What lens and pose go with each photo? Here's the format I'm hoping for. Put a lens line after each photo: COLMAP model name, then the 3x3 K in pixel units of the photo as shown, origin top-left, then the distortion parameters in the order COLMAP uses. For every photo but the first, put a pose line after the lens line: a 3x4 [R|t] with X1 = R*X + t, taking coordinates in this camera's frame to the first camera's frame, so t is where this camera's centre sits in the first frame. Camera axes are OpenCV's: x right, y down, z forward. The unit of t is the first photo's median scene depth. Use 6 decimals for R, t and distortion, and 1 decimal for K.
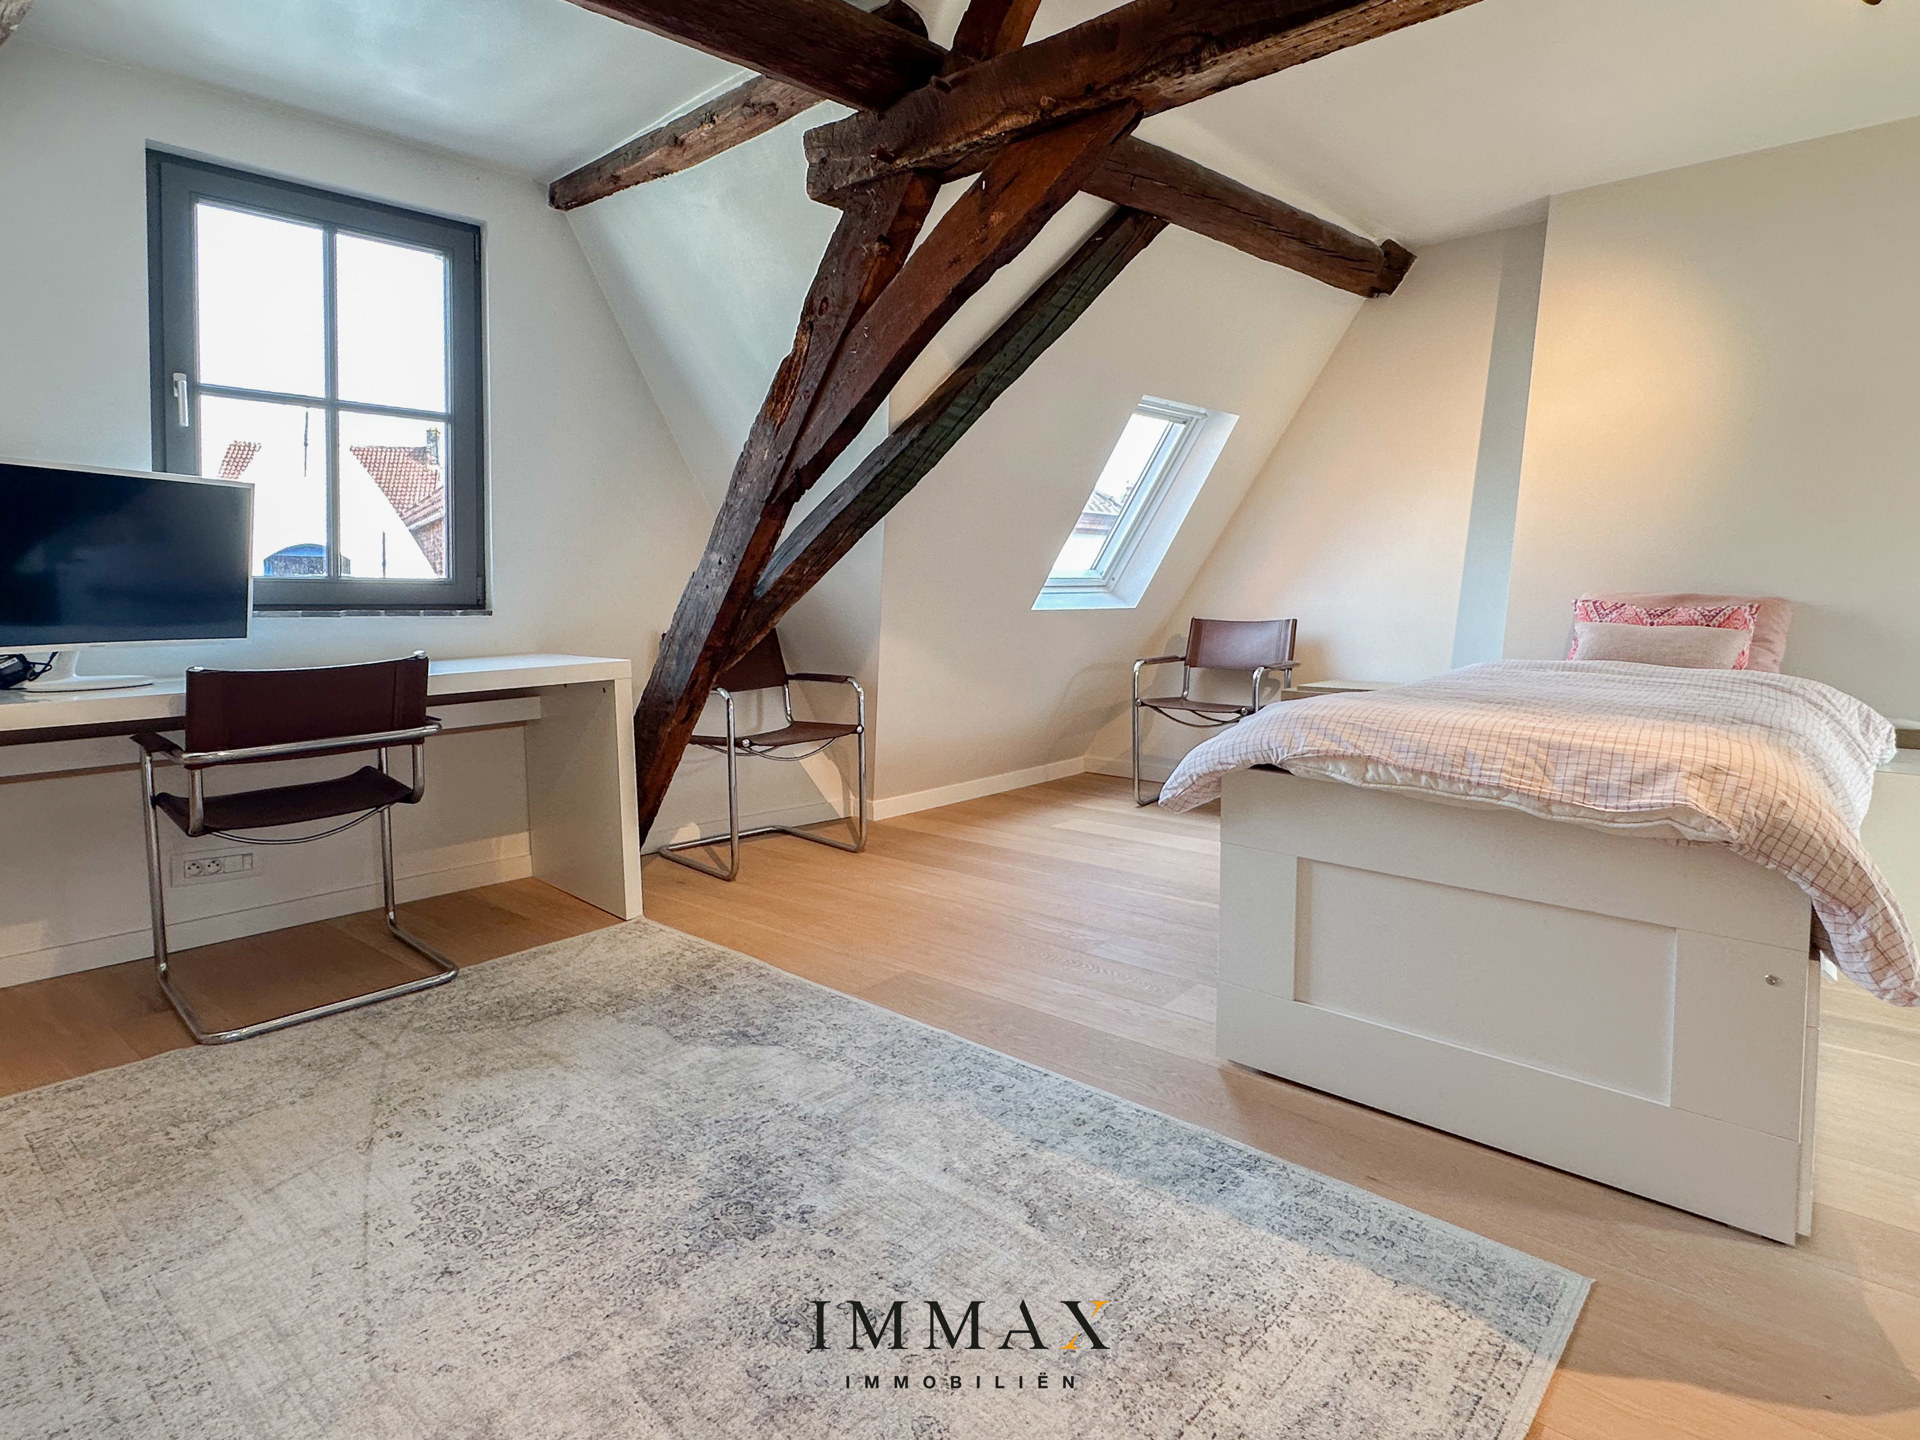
lens RADIAL K [[1026.4, 0, 957.0], [0, 1026.4, 630.7], [0, 0, 1]] dist [-0.001989, 0.000219]
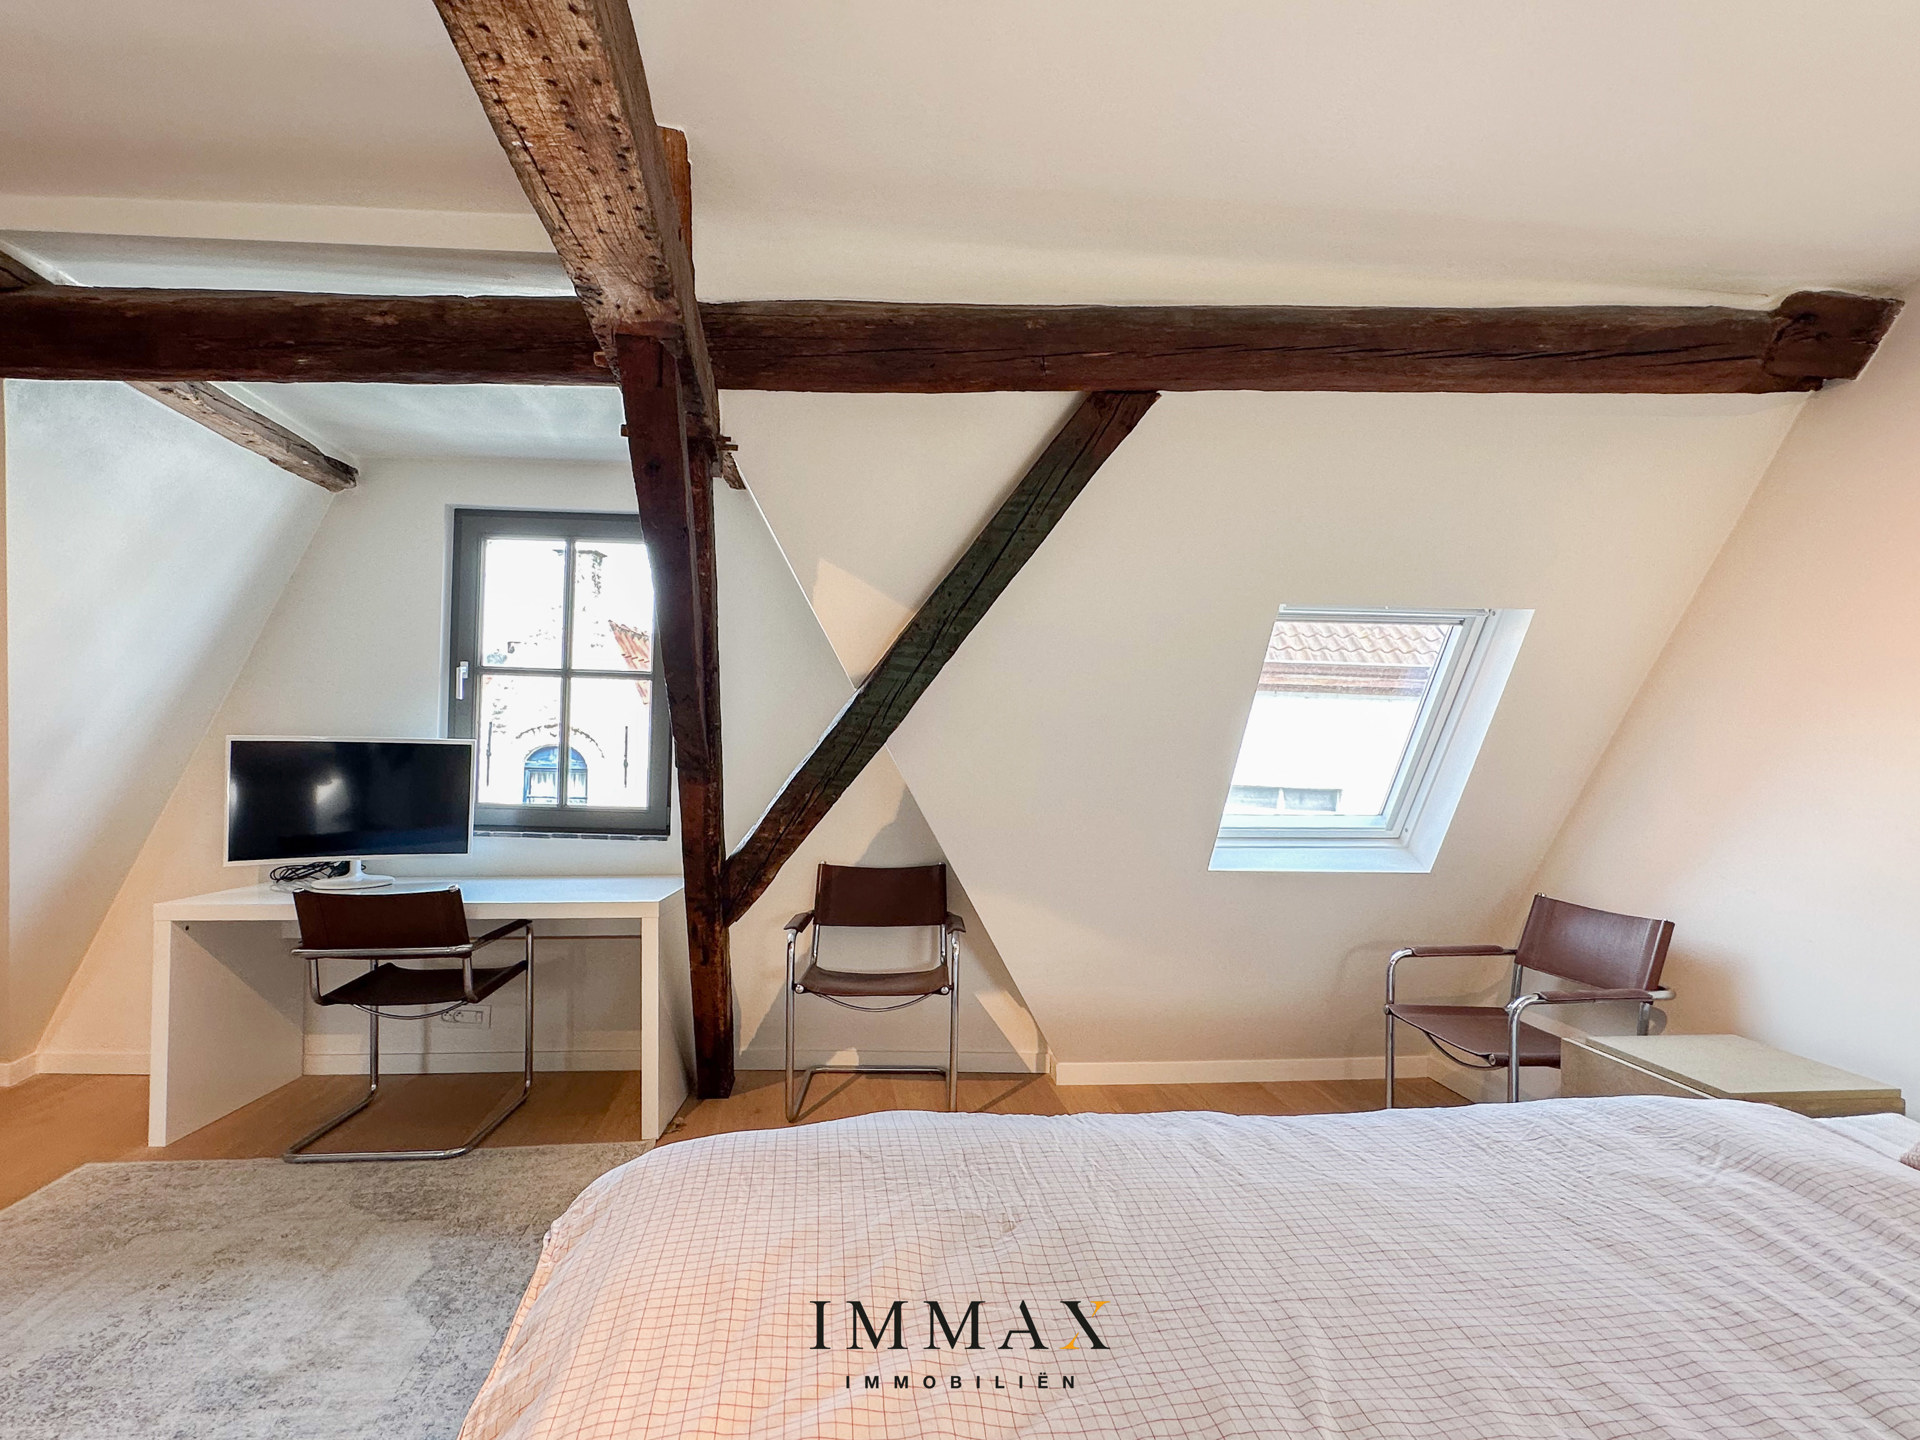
lens RADIAL K [[971.5, 0, 961.2], [0, 971.5, 741.2], [0, 0, 1]] dist [0.000298, 0.000277]
pose [[0.757611, 0.016674, -0.652493, 0.697594], [-0.050674, 0.998159, -0.033330, -0.142932], [0.650736, 0.058315, 0.757062, 0.478923]]
